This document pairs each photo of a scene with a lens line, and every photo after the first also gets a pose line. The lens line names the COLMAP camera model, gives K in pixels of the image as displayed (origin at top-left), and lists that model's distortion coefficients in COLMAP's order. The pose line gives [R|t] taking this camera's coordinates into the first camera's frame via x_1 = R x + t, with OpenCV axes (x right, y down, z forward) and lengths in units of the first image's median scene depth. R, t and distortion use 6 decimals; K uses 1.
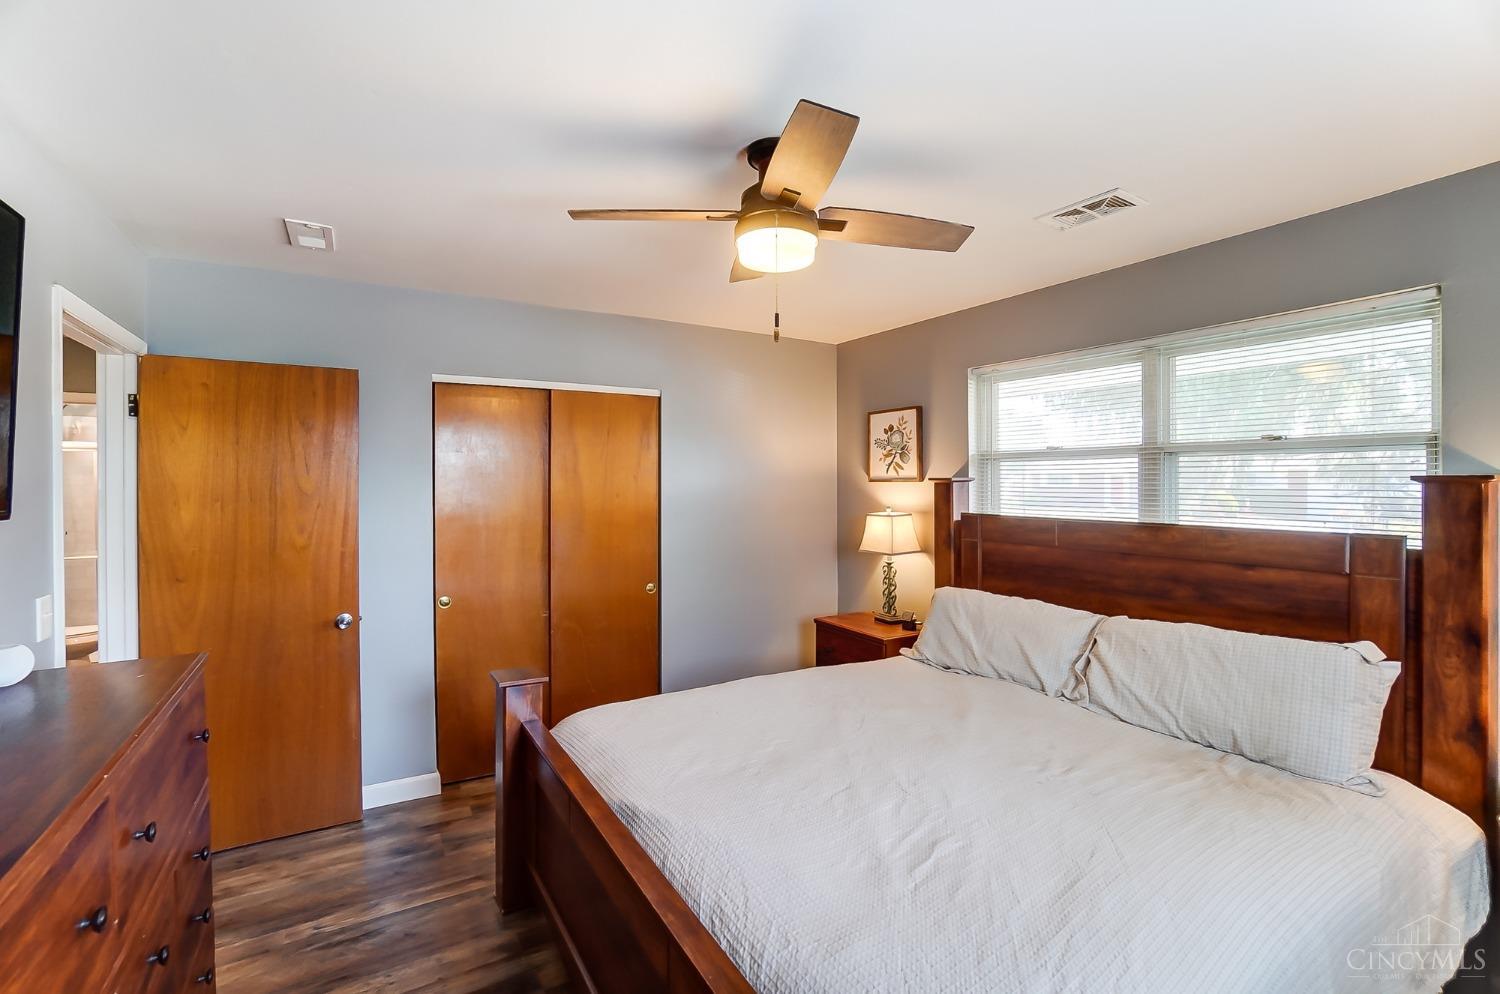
lens RADIAL K [[673.6, 0, 745.5], [0, 673.6, 481.9], [0, 0, 1]] dist [-0.061525, 0.021884]
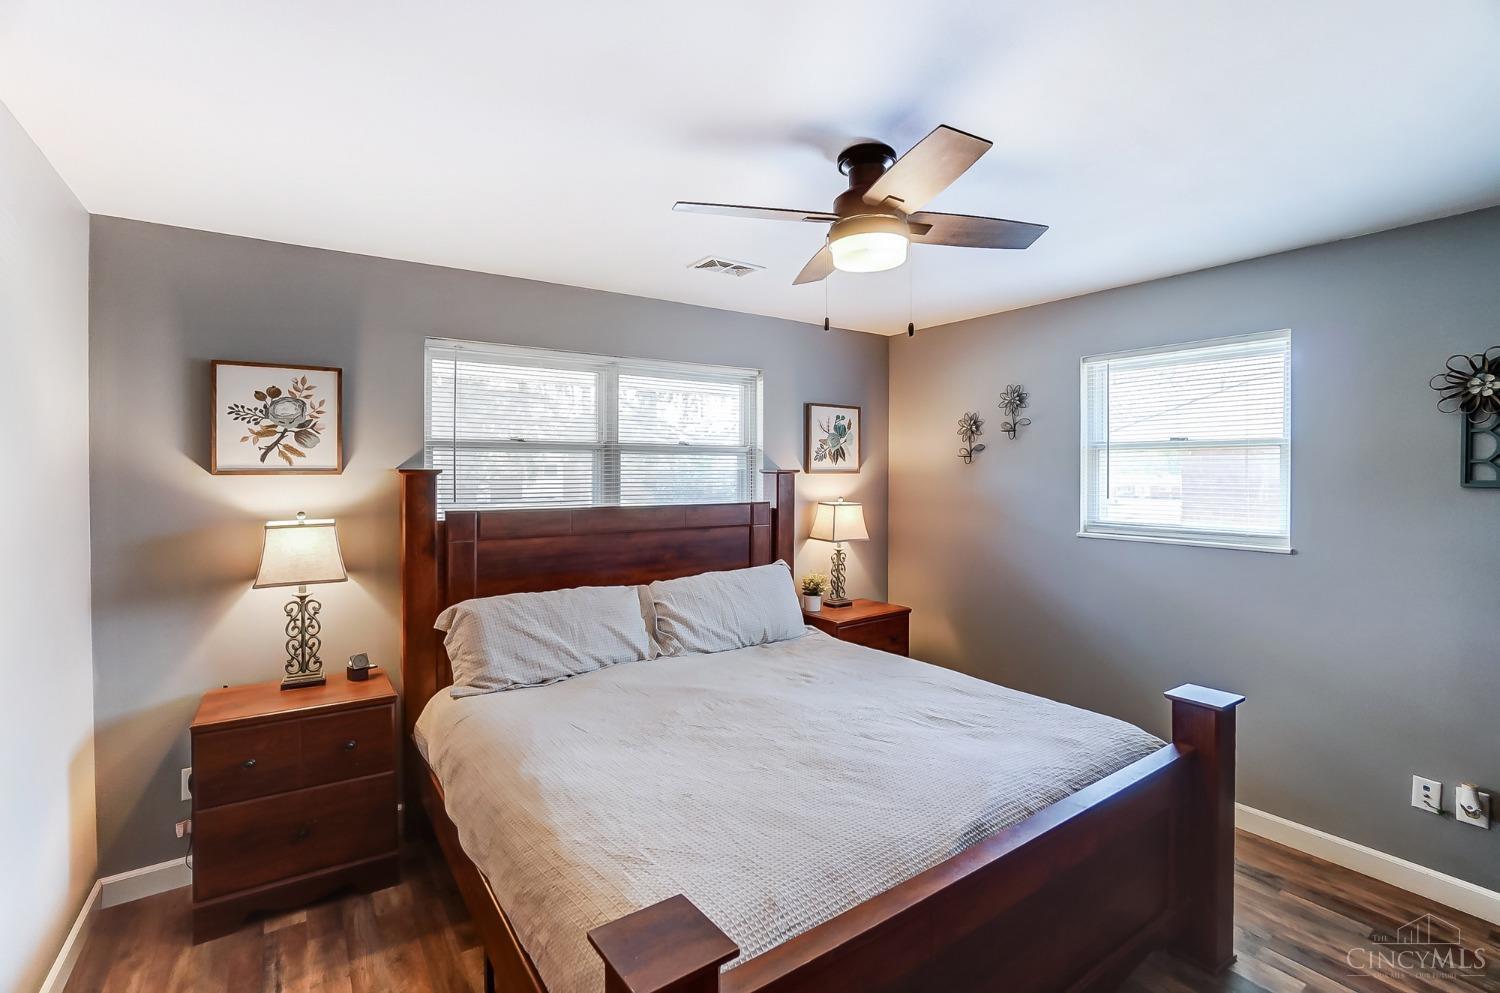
lens RADIAL K [[667.4, 0, 747.7], [0, 667.4, 479.7], [0, 0, 1]] dist [-0.071559, 0.029865]
pose [[-0.057647, -0.005371, 0.998323, -0.526838], [0.006556, 0.999962, 0.005758, 0.005138], [-0.998315, 0.006877, -0.057610, 0.691209]]
